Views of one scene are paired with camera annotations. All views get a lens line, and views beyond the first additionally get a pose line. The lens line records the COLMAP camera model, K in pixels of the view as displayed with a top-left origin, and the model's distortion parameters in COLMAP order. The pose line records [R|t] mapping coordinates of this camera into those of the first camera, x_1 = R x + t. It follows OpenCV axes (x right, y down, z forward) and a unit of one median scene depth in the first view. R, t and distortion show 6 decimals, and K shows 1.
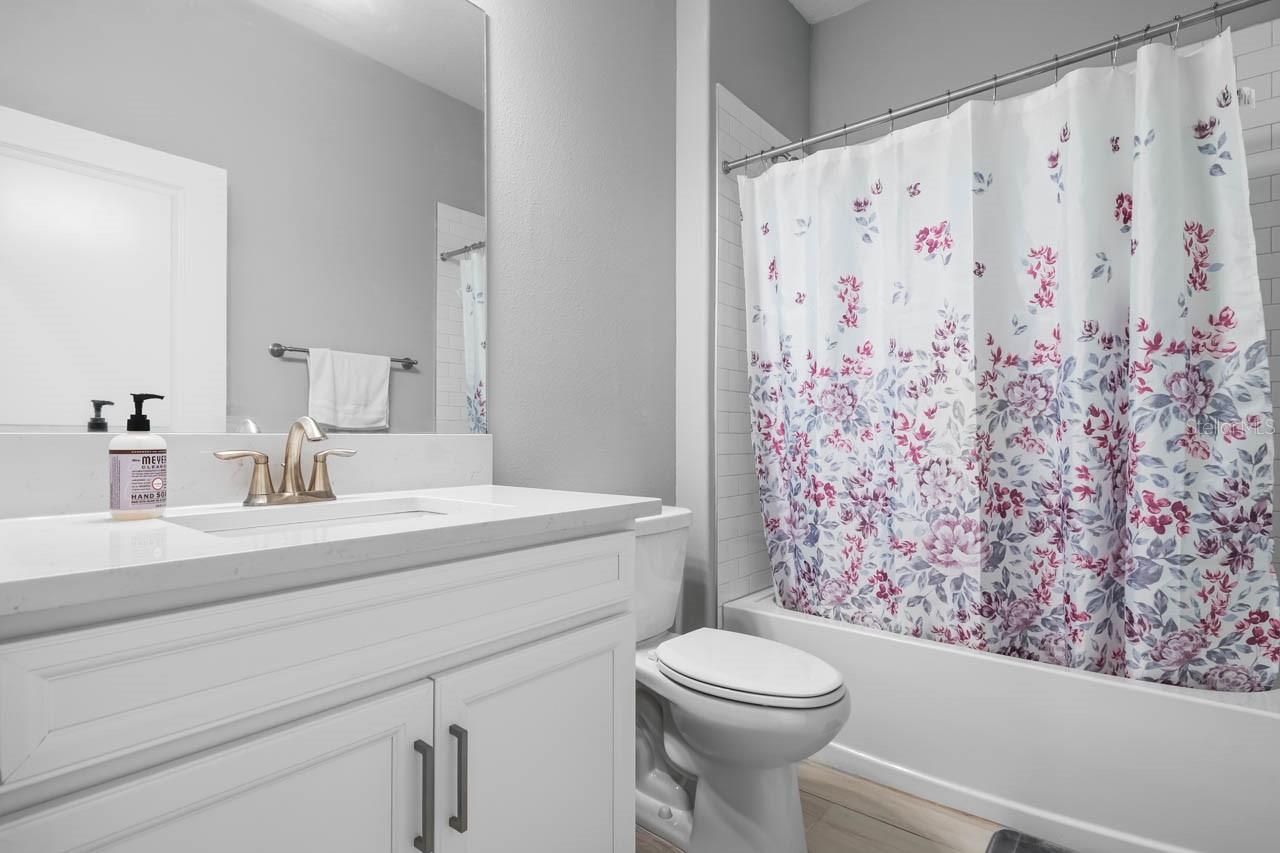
lens RADIAL K [[614.9, 0, 640.3], [0, 614.9, 417.2], [0, 0, 1]] dist [0.003348, -0.001579]
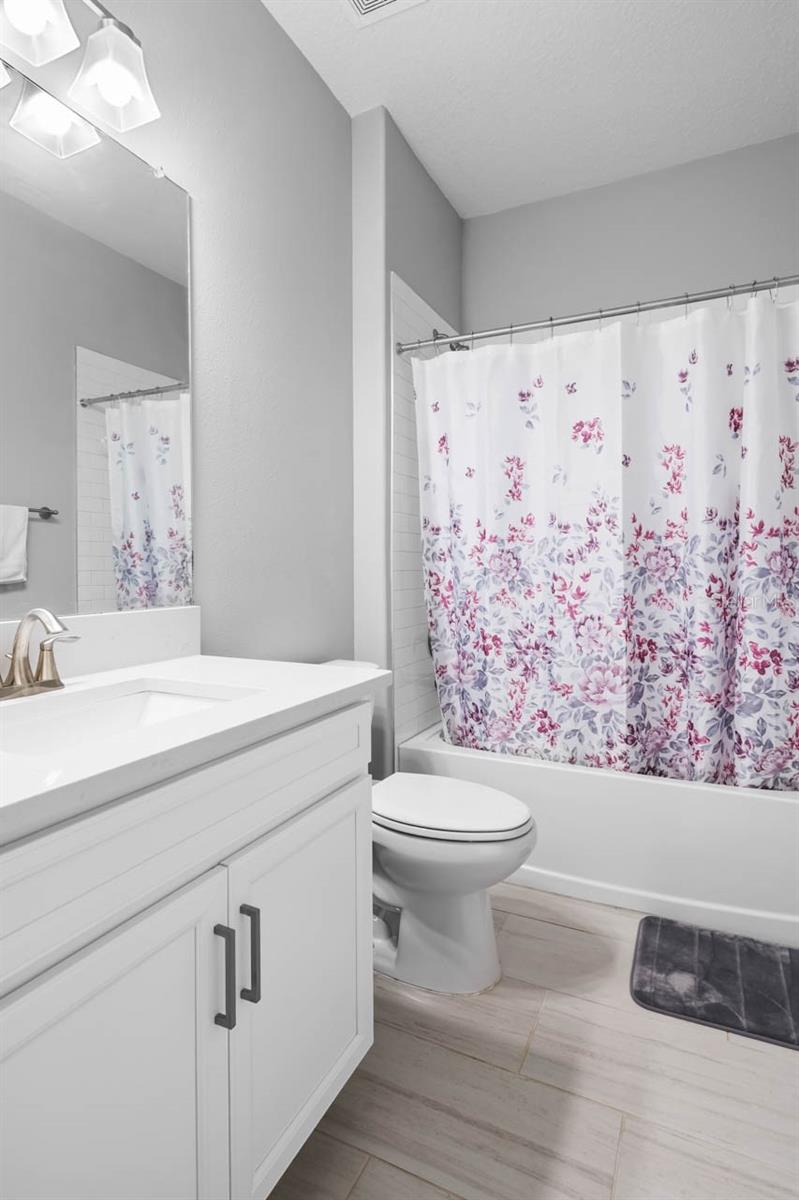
lens RADIAL K [[576.5, 0, 415.5], [0, 576.5, 569.9], [0, 0, 1]] dist [0.003348, -0.001579]
pose [[0.976718, -0.014365, 0.214045, -0.094323], [0.011690, 0.999837, 0.013759, -0.042720], [-0.214208, -0.010937, 0.976727, -0.020668]]
